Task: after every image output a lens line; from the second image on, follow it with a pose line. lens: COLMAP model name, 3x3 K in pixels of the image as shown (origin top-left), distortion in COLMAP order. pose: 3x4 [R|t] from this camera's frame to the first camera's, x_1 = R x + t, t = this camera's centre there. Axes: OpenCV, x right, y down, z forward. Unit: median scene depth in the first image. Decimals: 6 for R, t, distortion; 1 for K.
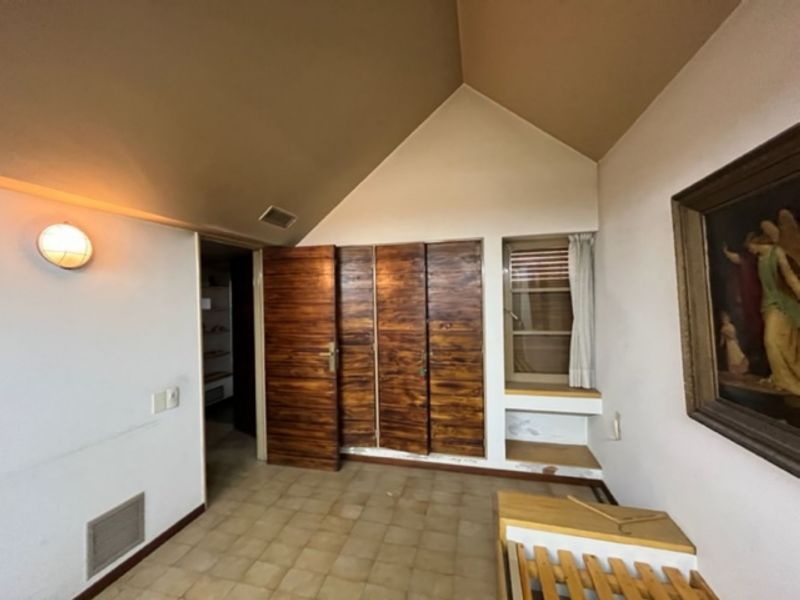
lens RADIAL K [[326.7, 0, 398.4], [0, 326.7, 300.2], [0, 0, 1]] dist [-0.020769, -0.000134]
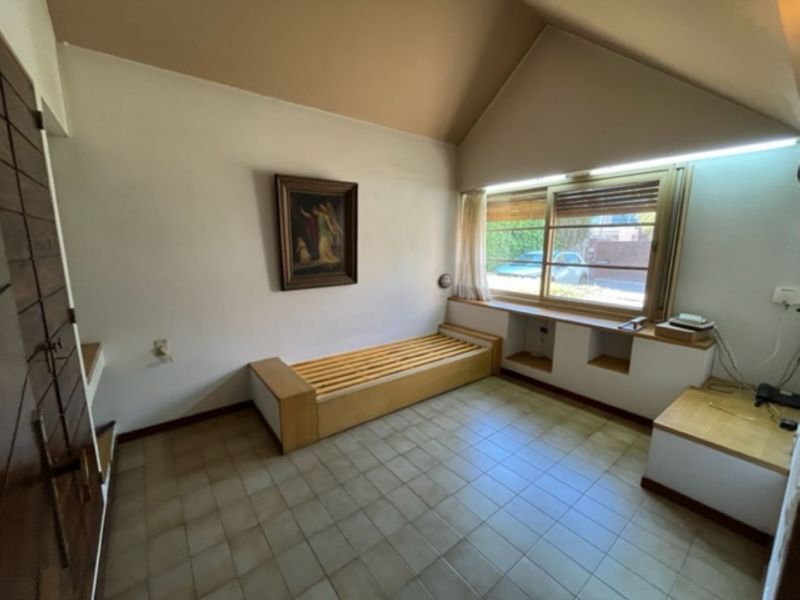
lens RADIAL K [[326.7, 0, 398.5], [0, 326.7, 299.1], [0, 0, 1]] dist [-0.020769, -0.000134]
pose [[-0.787769, -0.086468, 0.609872, -1.119996], [0.016558, 0.986768, 0.161292, 0.117611], [-0.615748, 0.137159, -0.775913, 2.623962]]
